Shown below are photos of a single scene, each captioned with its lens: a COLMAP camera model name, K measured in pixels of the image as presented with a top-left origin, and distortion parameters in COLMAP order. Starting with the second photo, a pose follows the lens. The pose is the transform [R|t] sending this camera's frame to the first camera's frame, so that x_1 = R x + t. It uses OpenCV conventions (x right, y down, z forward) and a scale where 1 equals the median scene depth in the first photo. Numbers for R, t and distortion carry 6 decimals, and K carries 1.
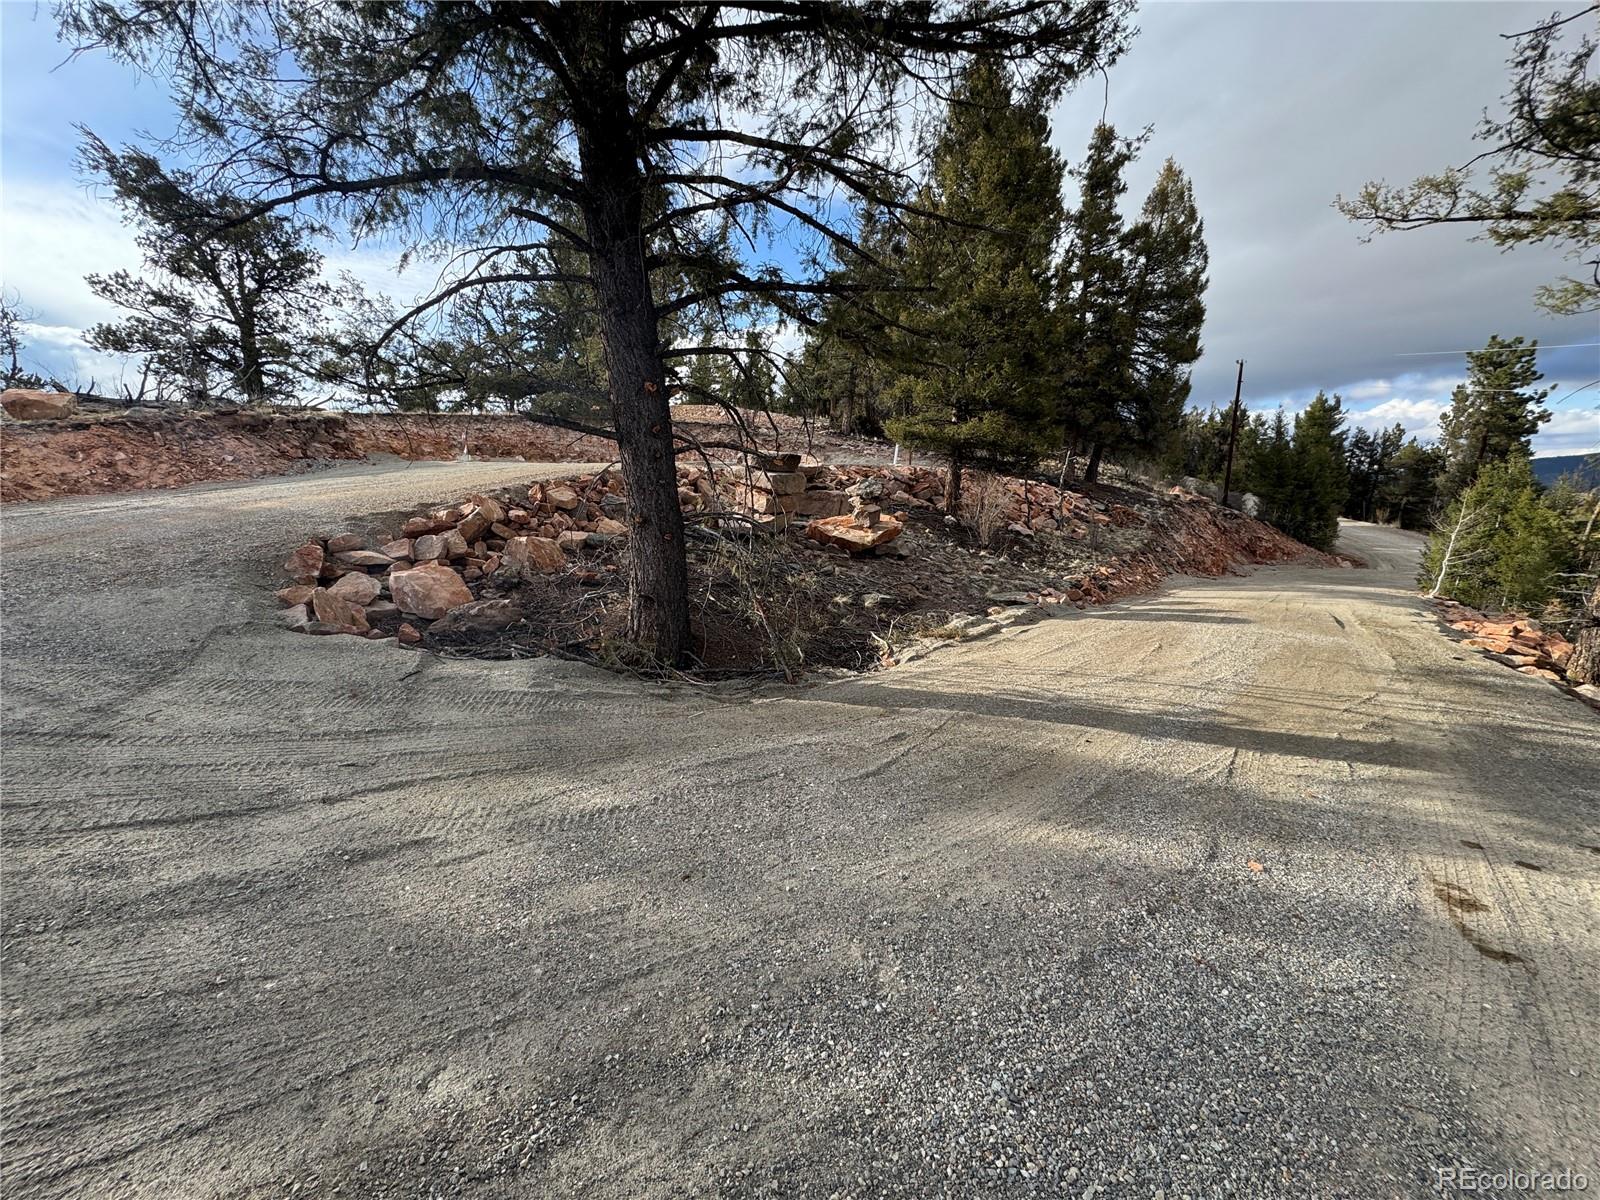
lens RADIAL K [[634.8, 0, 796.6], [0, 634.8, 600.3], [0, 0, 1]] dist [-0.004297, 0.000438]
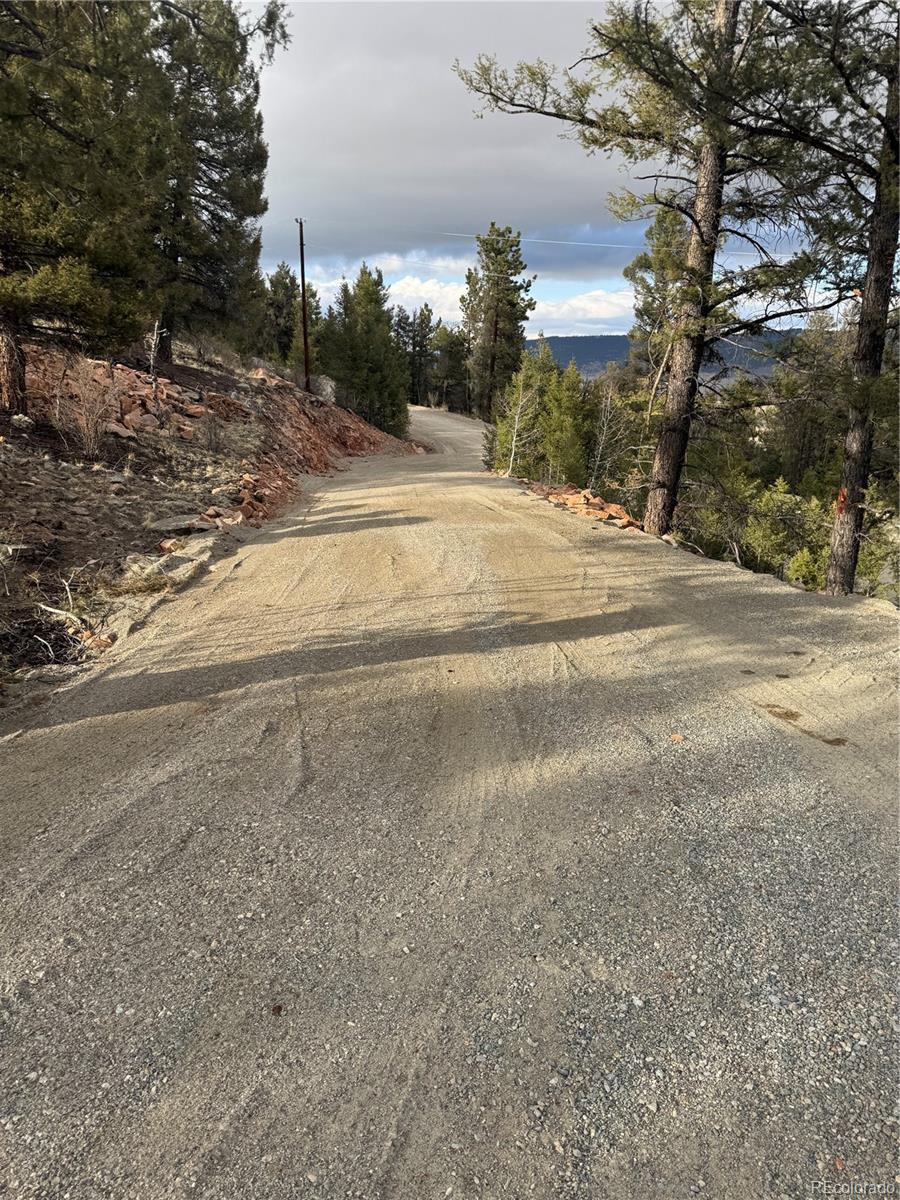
lens RADIAL K [[831.6, 0, 450.0], [0, 831.6, 600.0], [0, 0, 1]] dist [0.140152, -0.252249]
pose [[0.707025, -0.186820, 0.682066, -0.220487], [0.123311, 0.982268, 0.141223, -0.029728], [-0.696355, -0.015742, 0.717525, 0.103182]]
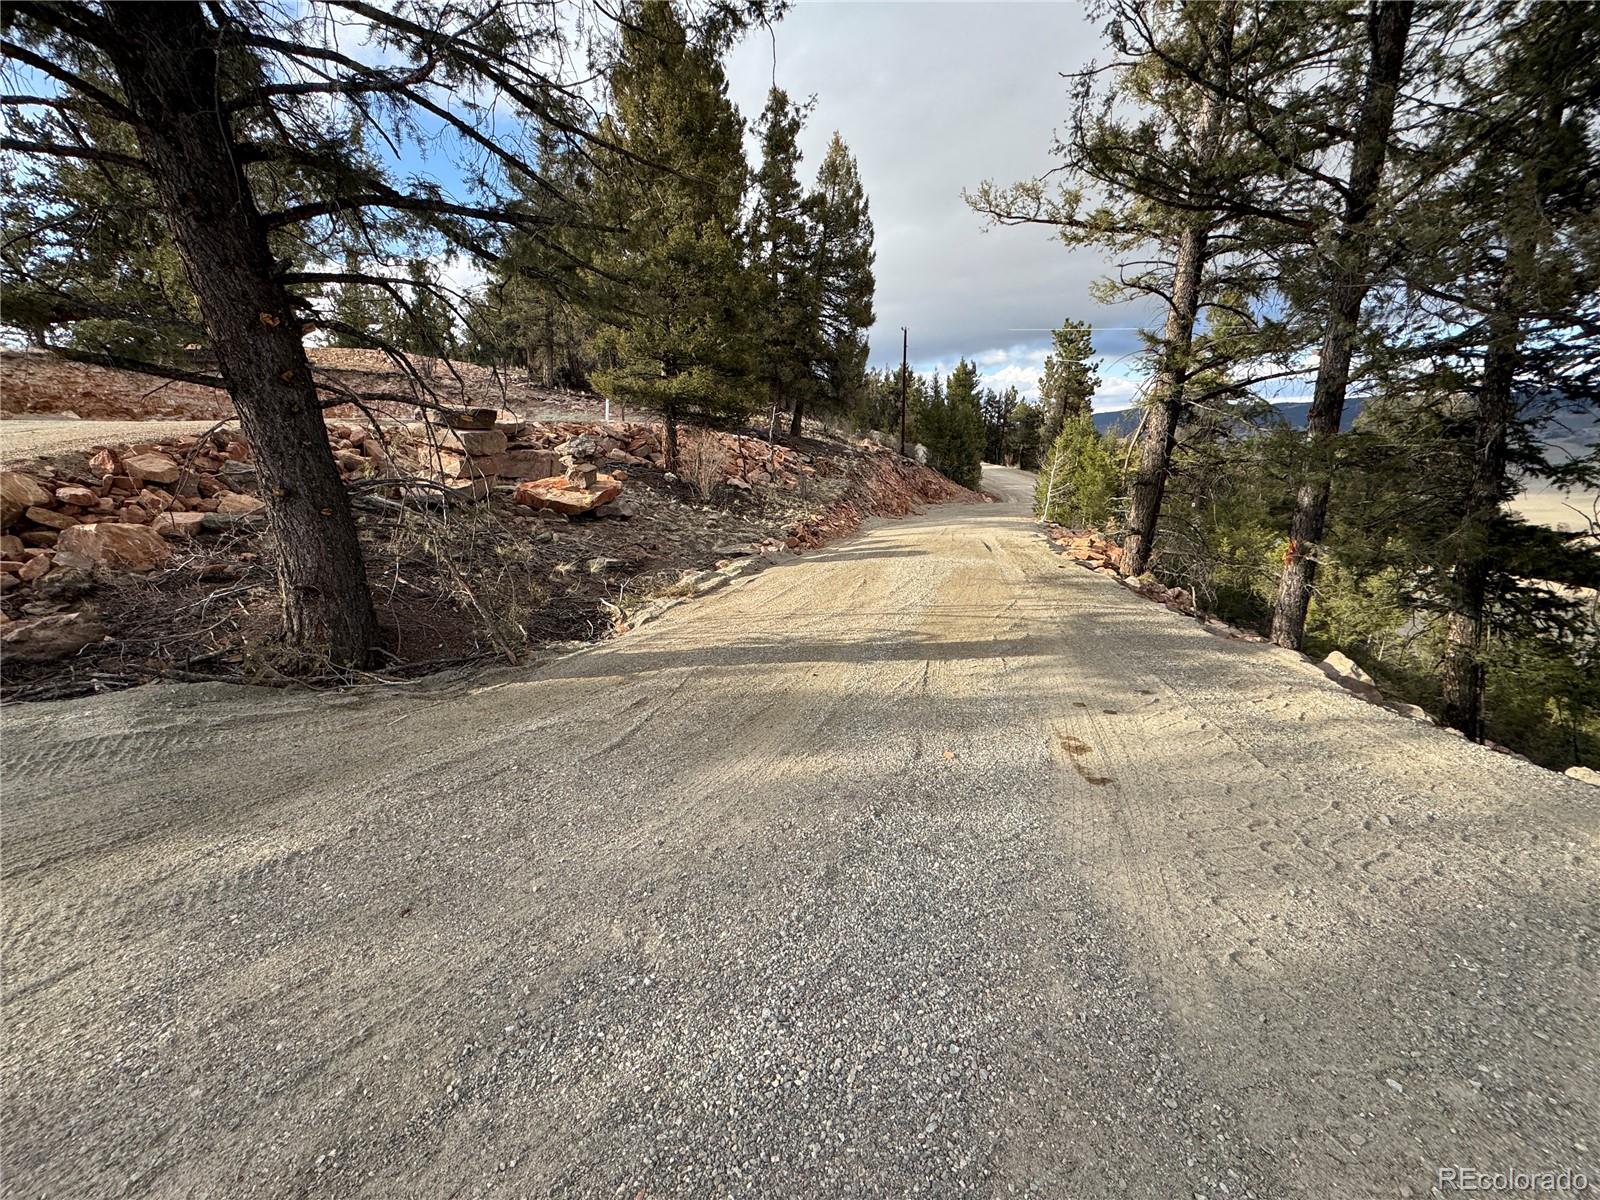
lens RADIAL K [[634.8, 0, 796.6], [0, 634.8, 600.3], [0, 0, 1]] dist [-0.004297, 0.000438]
pose [[0.909483, -0.117744, 0.398719, 0.005318], [0.091591, 0.992240, 0.084093, -0.000823], [-0.405526, -0.039962, 0.913209, 0.010104]]
